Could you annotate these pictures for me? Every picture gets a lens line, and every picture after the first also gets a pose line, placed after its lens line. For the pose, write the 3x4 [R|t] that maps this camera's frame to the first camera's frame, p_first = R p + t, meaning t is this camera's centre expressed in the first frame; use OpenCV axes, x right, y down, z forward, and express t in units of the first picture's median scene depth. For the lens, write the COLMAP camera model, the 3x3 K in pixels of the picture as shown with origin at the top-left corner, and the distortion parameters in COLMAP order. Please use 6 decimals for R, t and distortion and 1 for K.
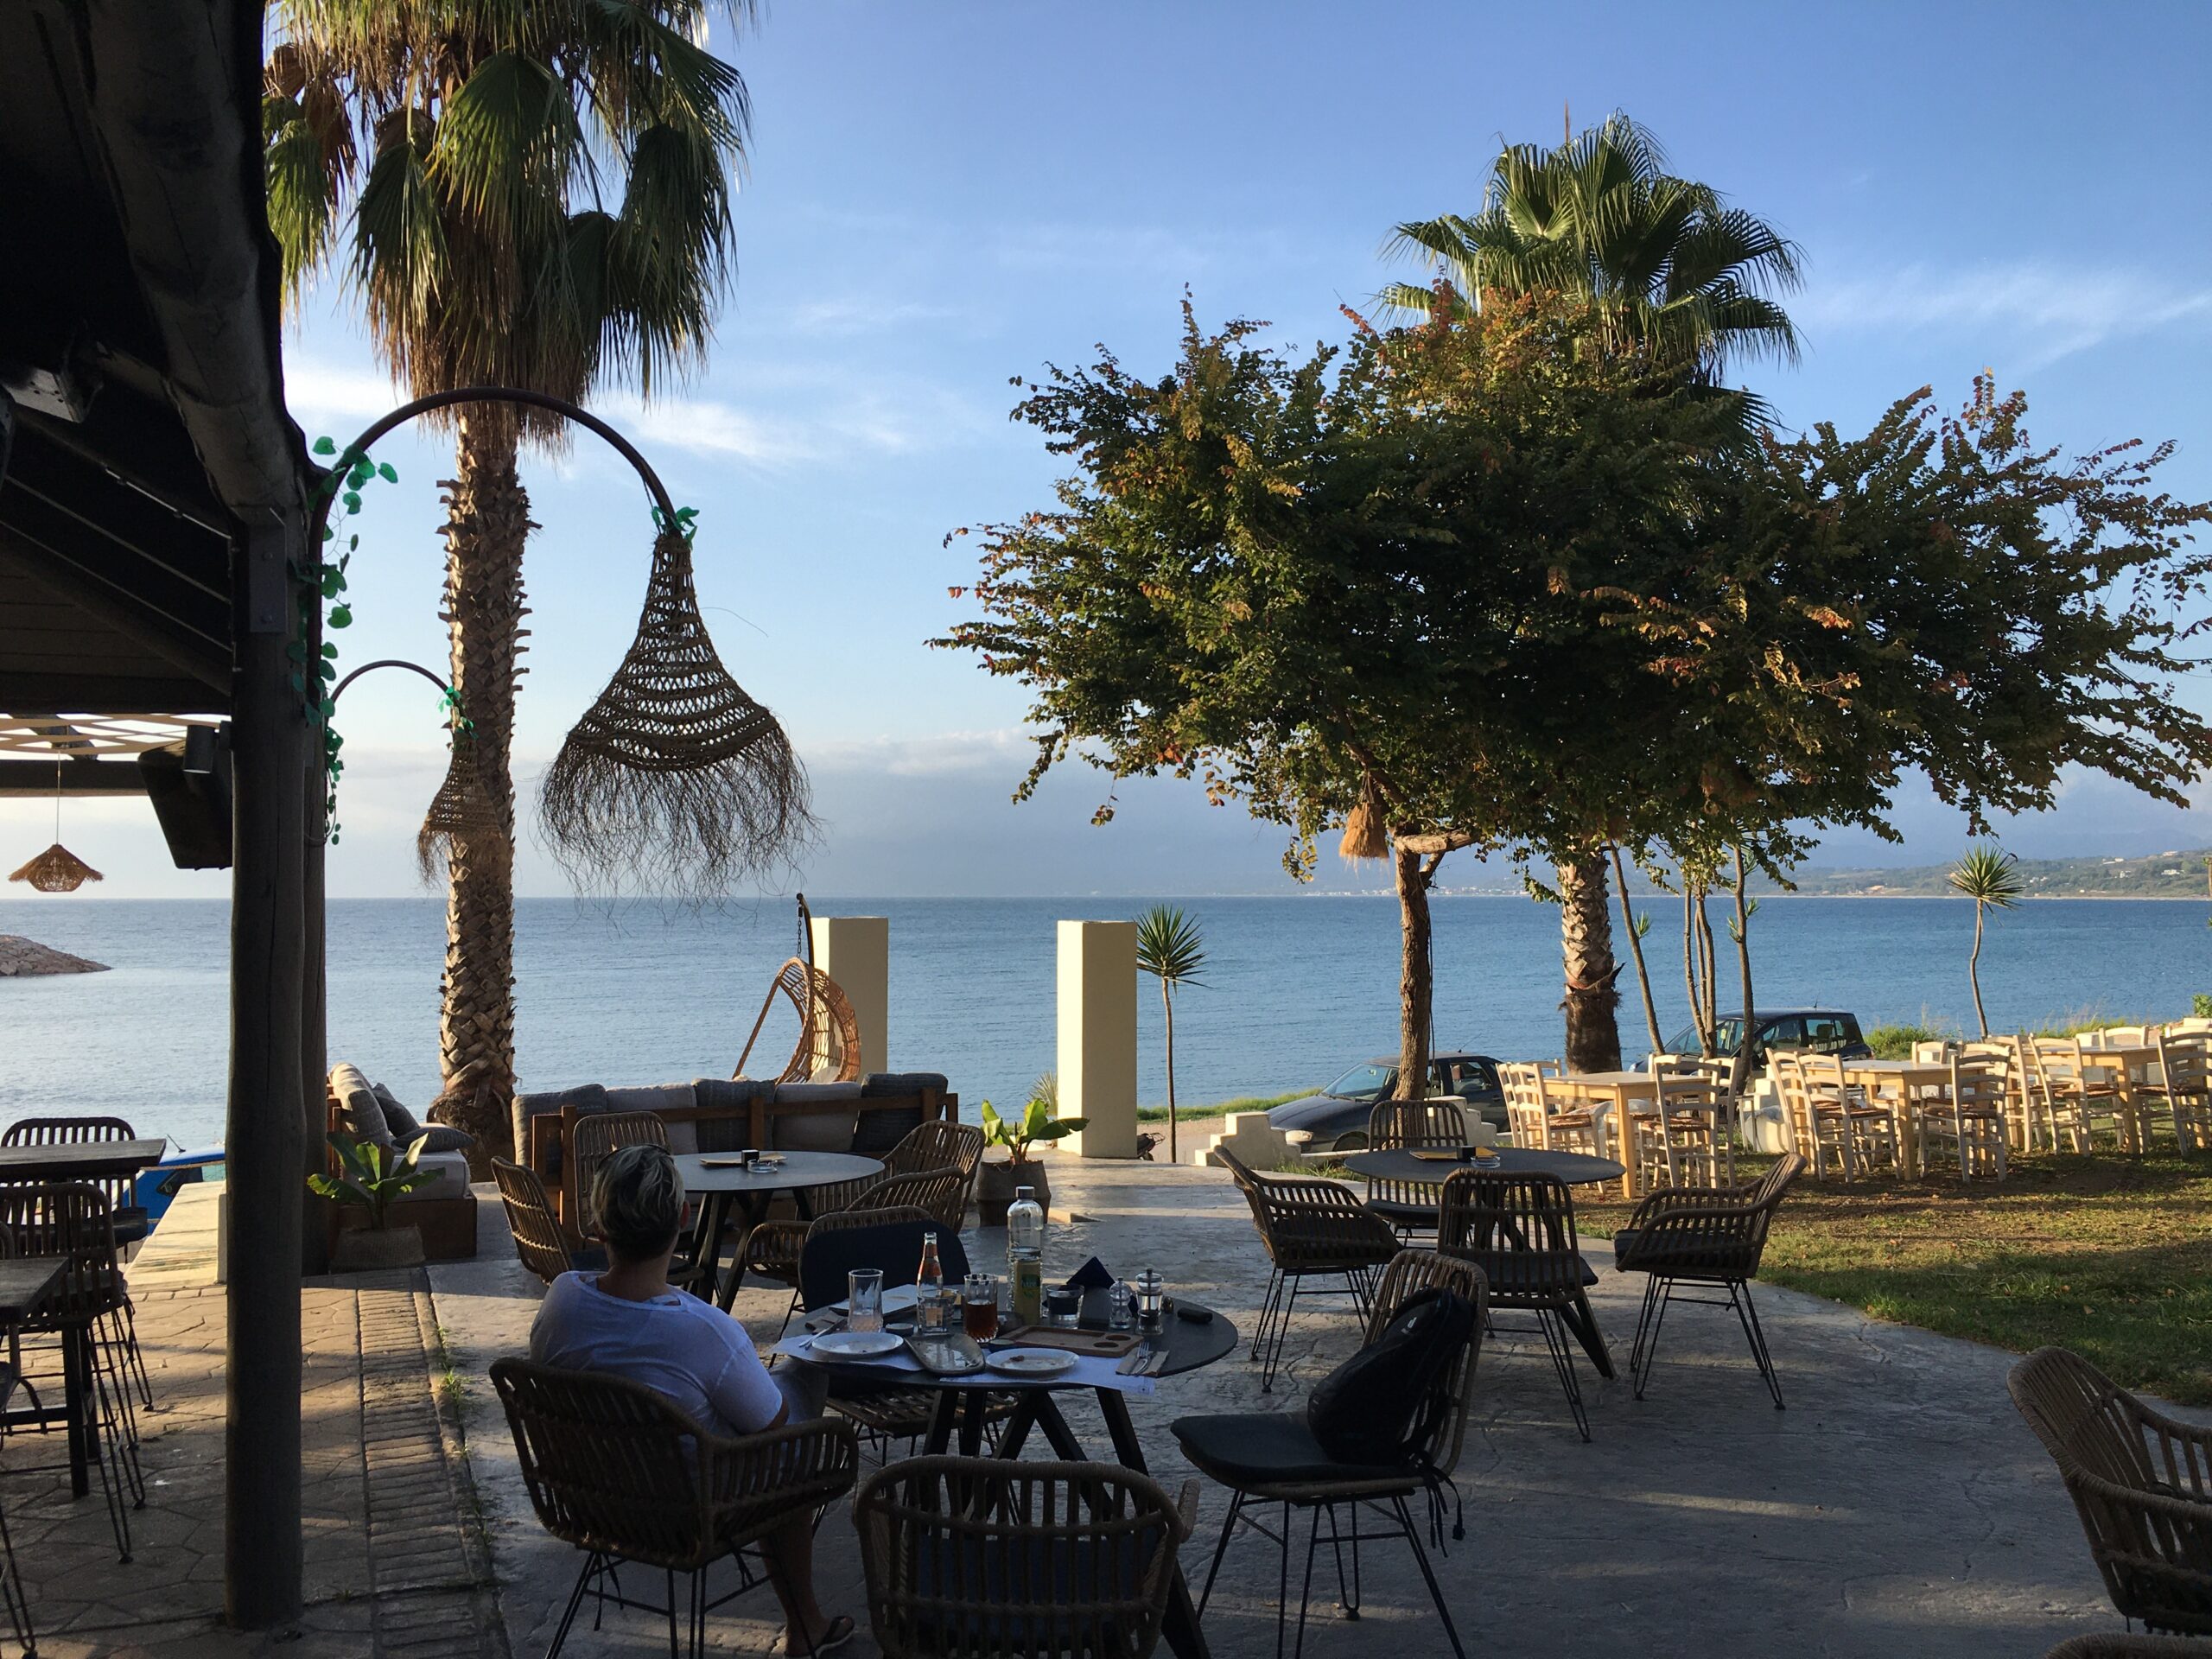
lens RADIAL K [[1862.0, 0, 1084.6], [0, 1862.0, 800.5], [0, 0, 1]] dist [0.077203, -0.094594]
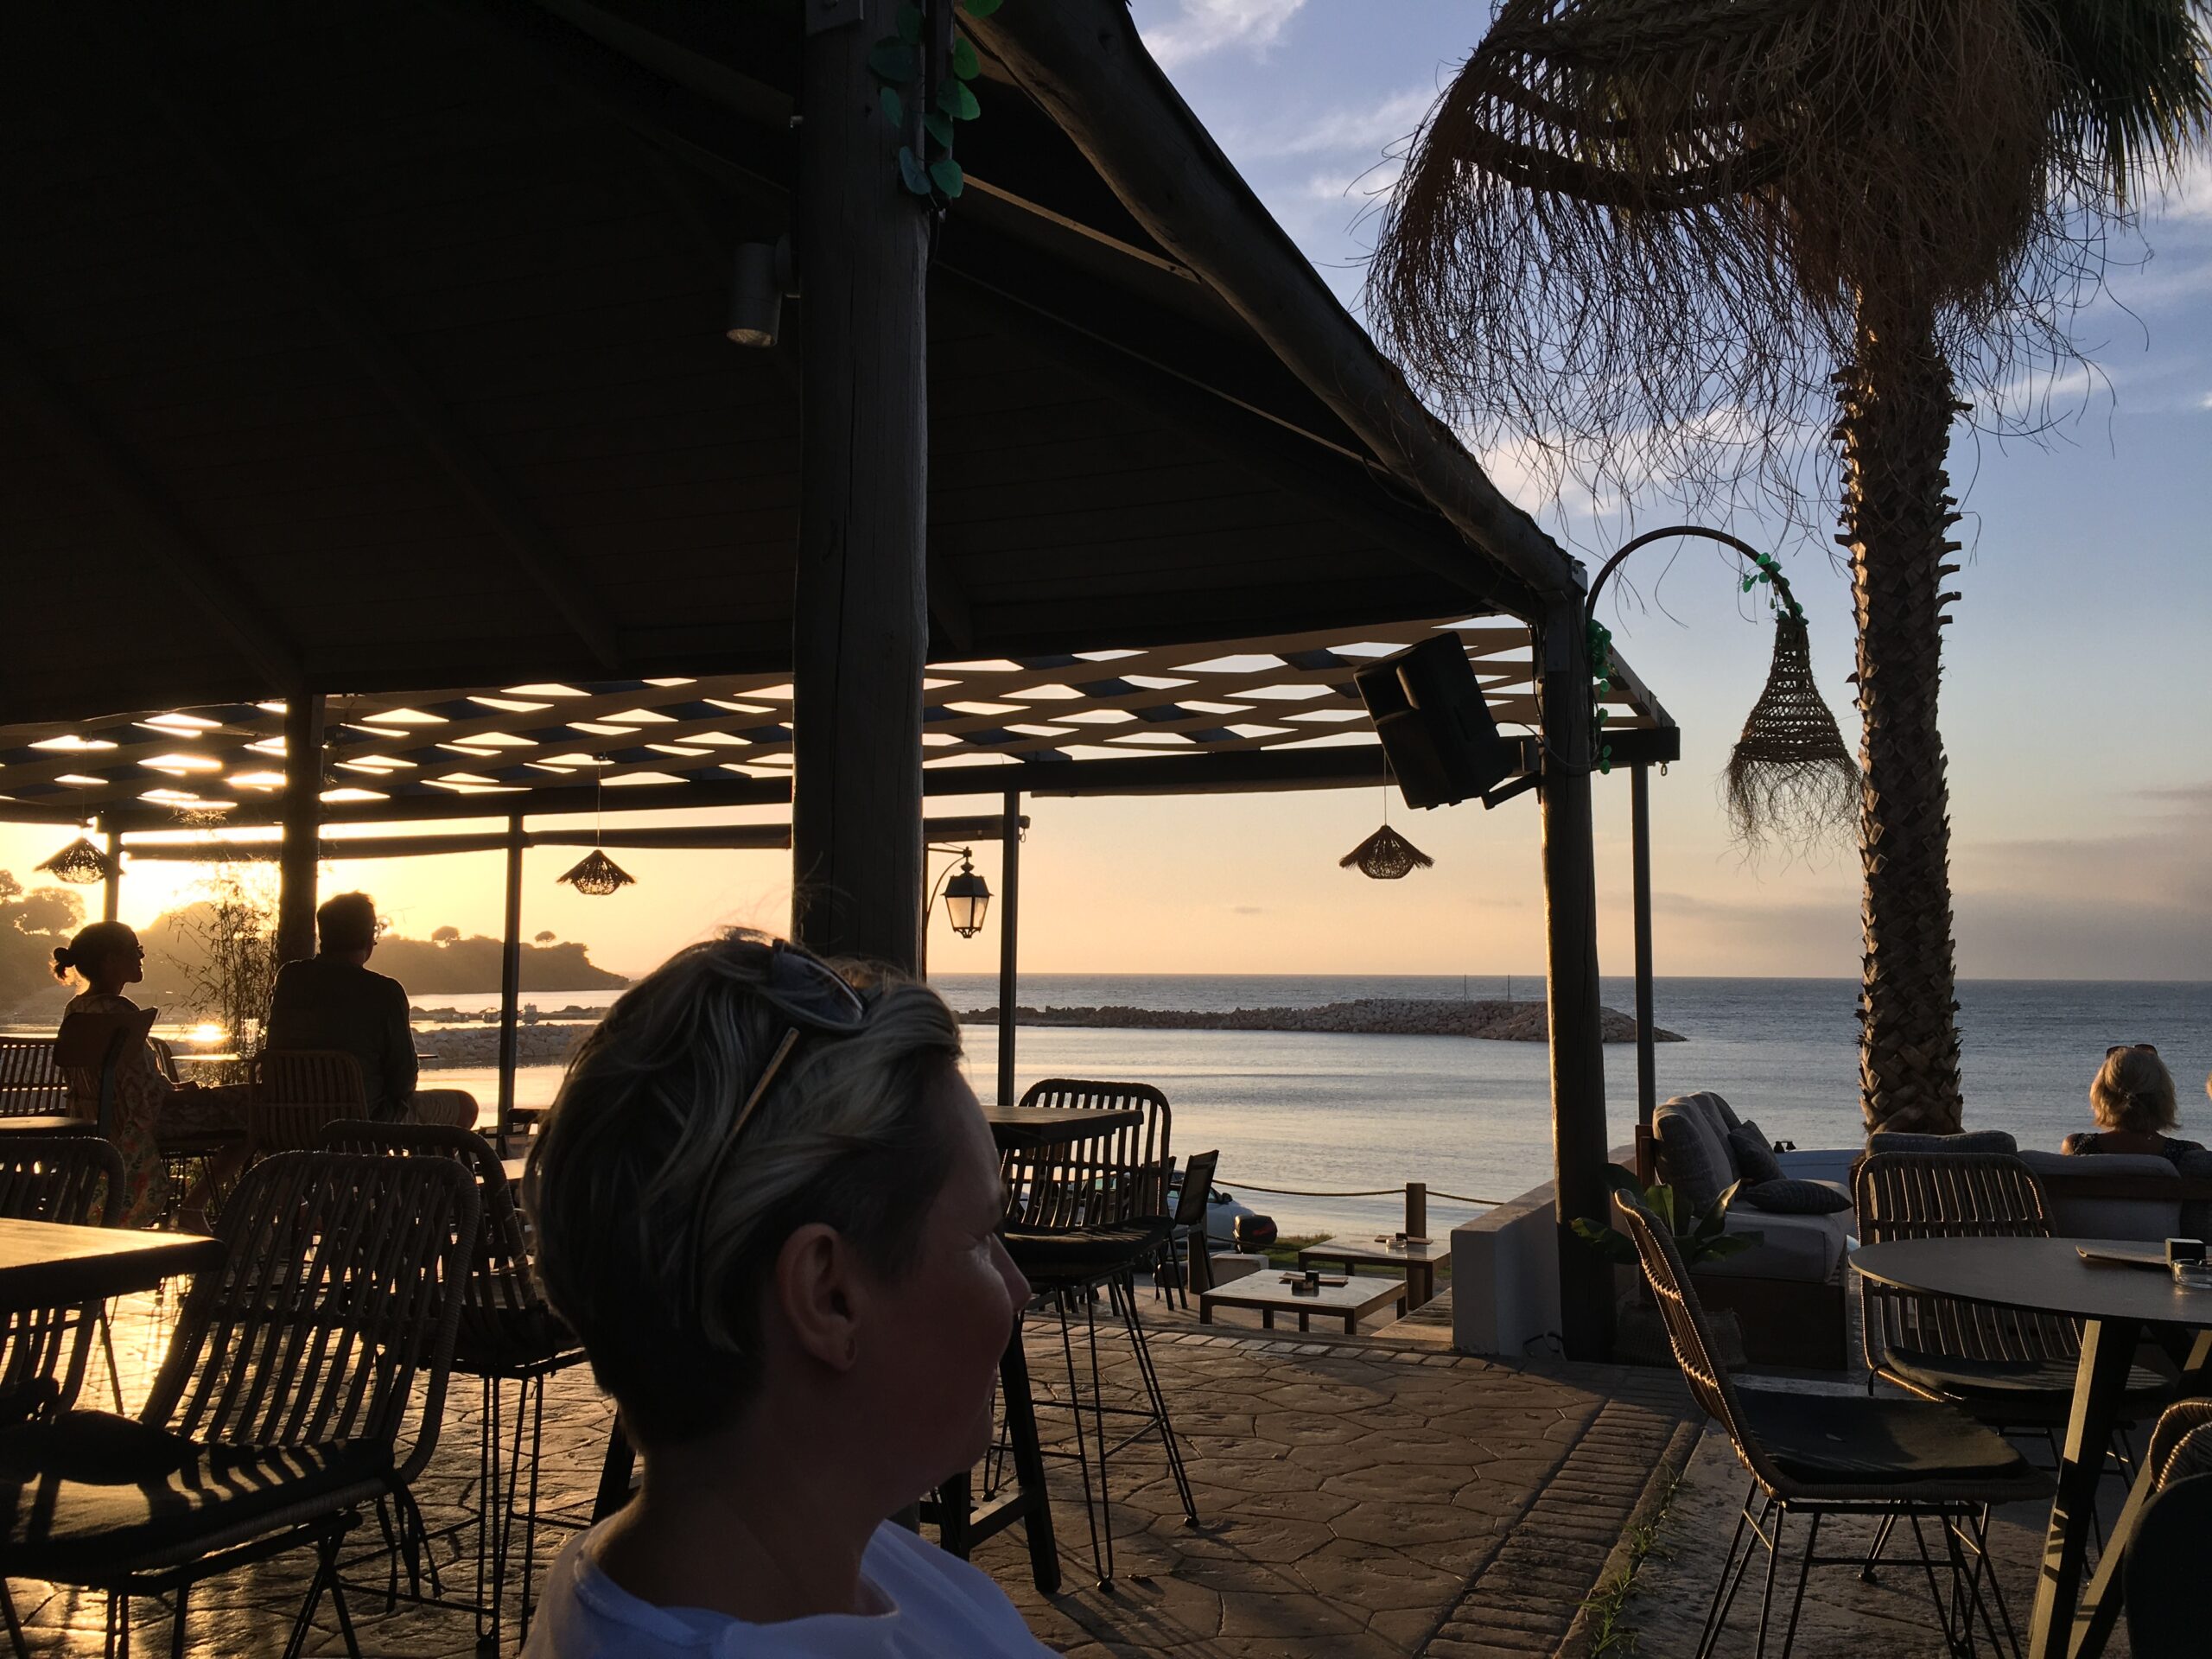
lens RADIAL K [[1862.0, 0, 1108.2], [0, 1862.0, 826.0], [0, 0, 1]] dist [0.077203, -0.094594]
pose [[0.711191, -0.050259, -0.701200, -0.013552], [0.029547, 0.998697, -0.041615, 0.045540], [0.702377, 0.008878, 0.711750, 0.224146]]
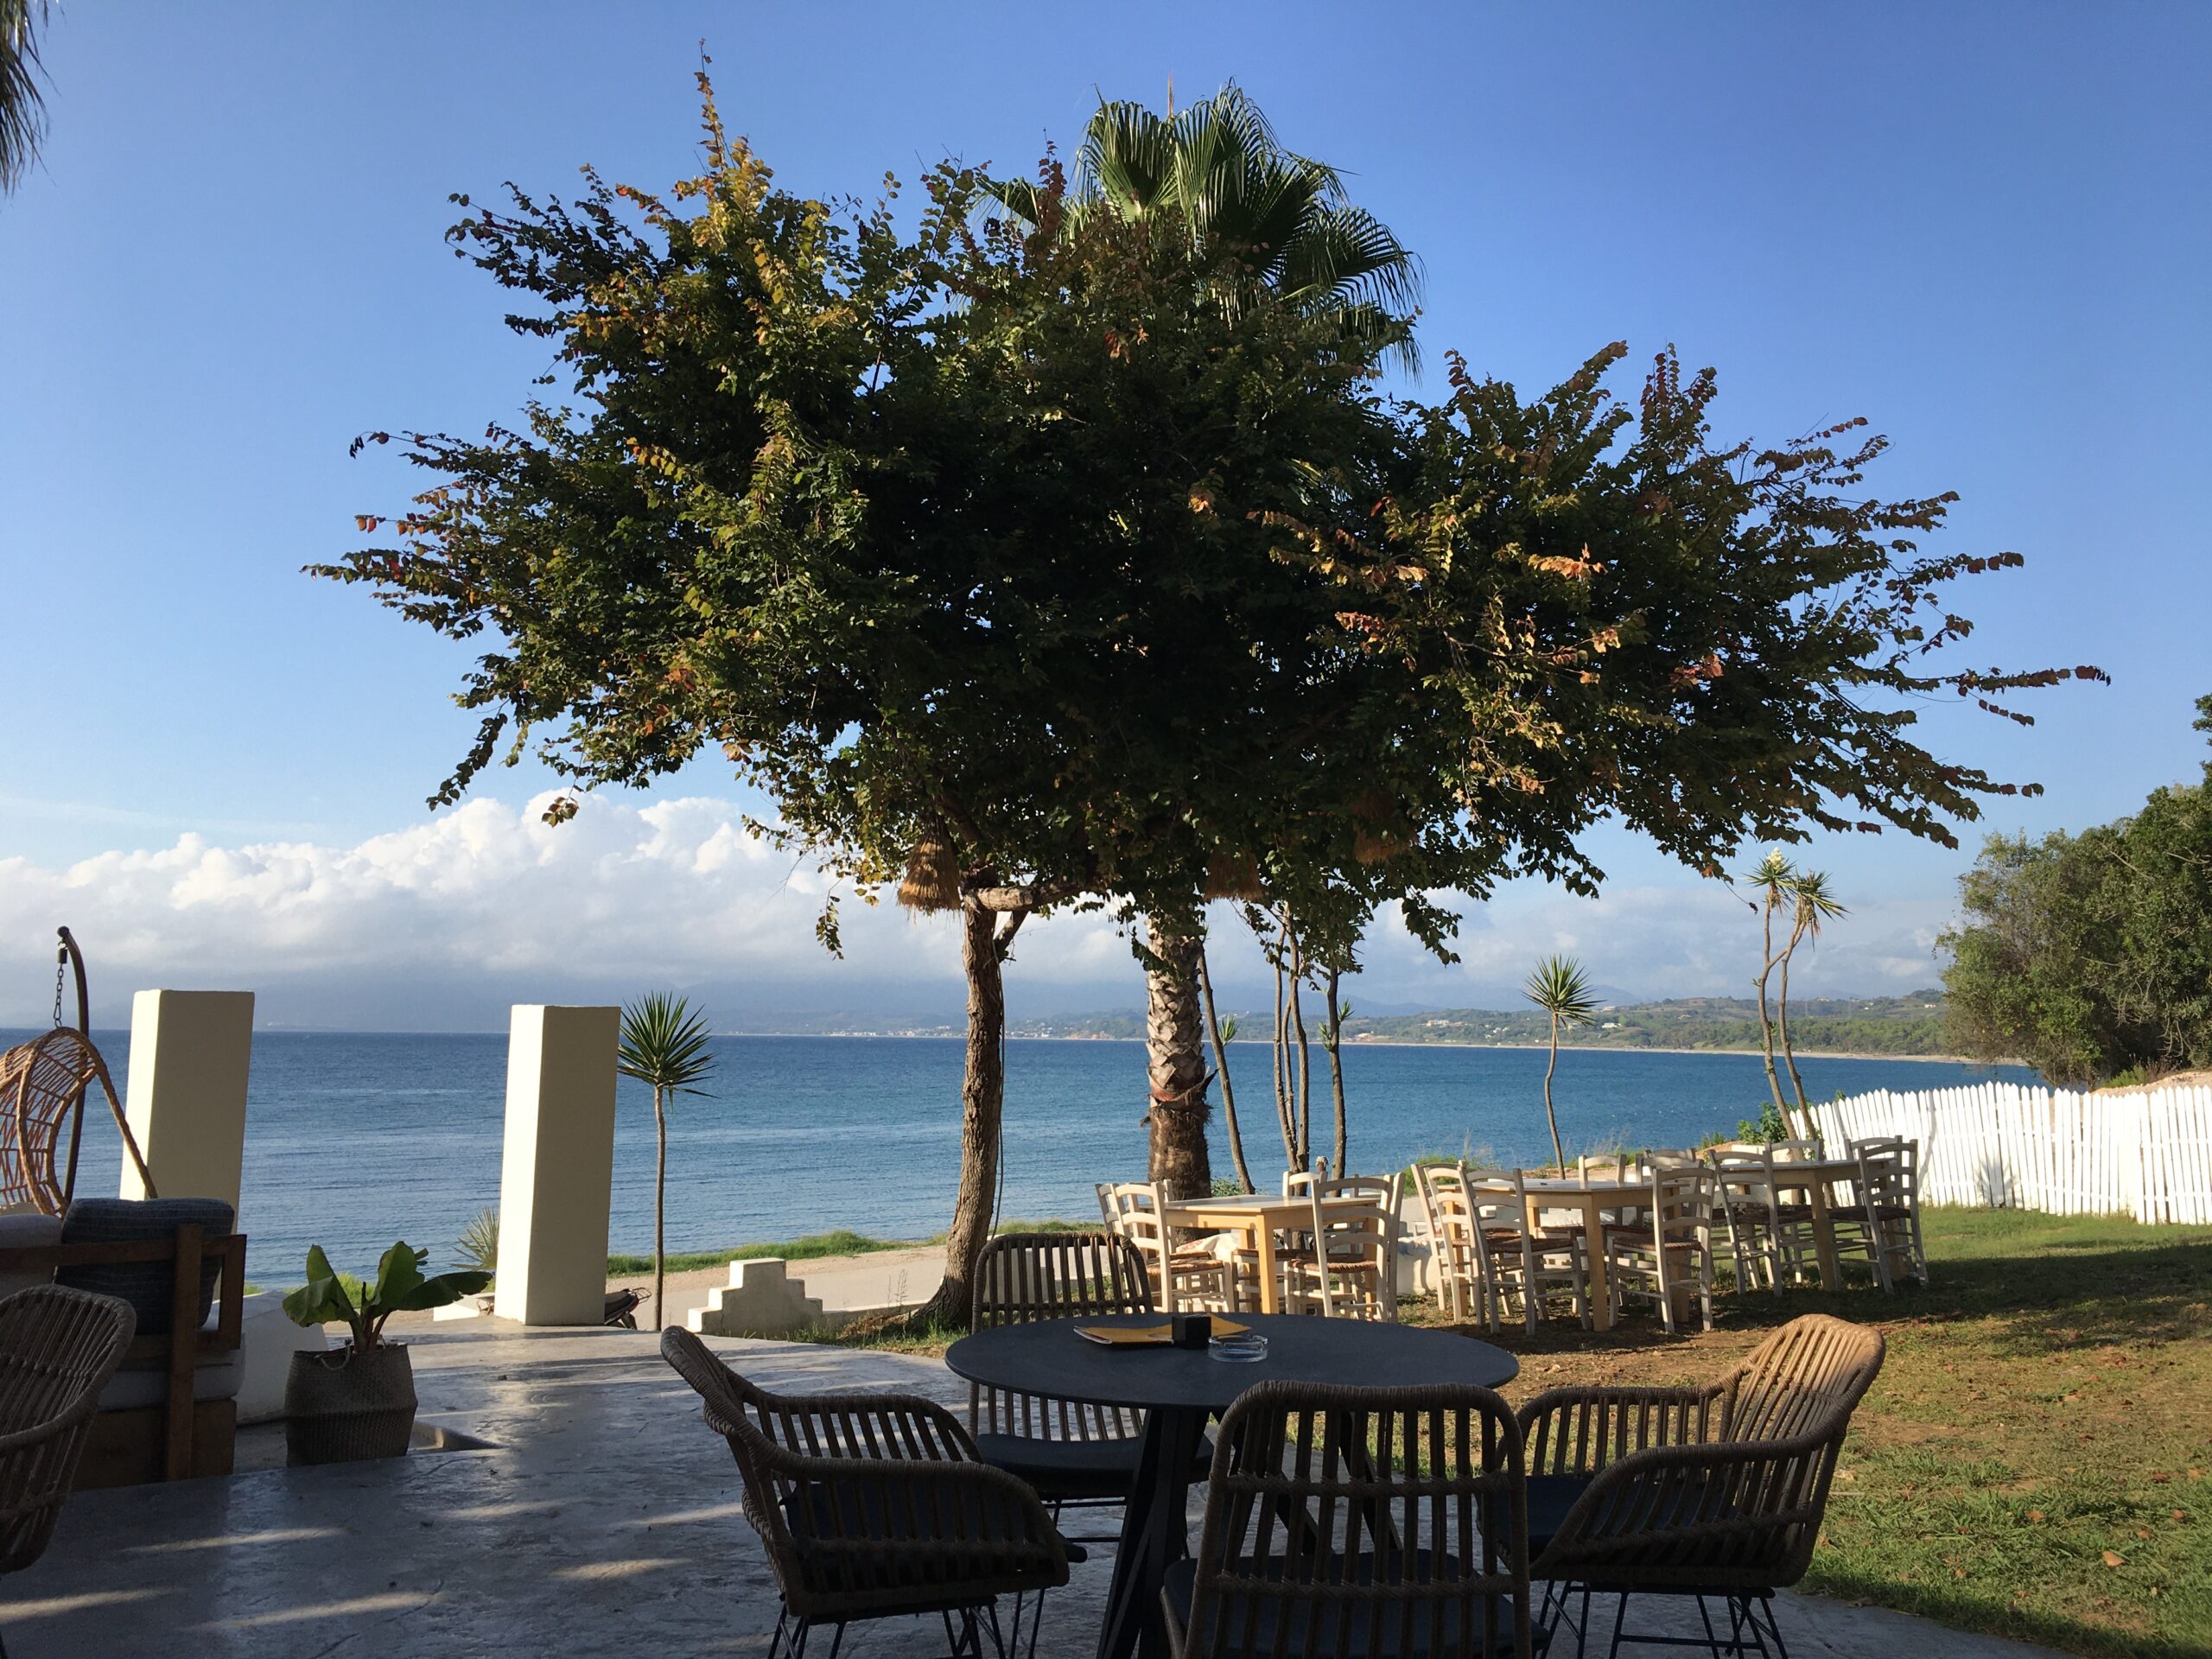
lens RADIAL K [[1862.0, 0, 1057.3], [0, 1862.0, 796.2], [0, 0, 1]] dist [0.077203, -0.094594]
pose [[0.971722, 0.043116, 0.232157, 0.025474], [-0.024990, 0.996444, -0.080462, 0.045312], [-0.234801, 0.072385, 0.969345, 0.264181]]
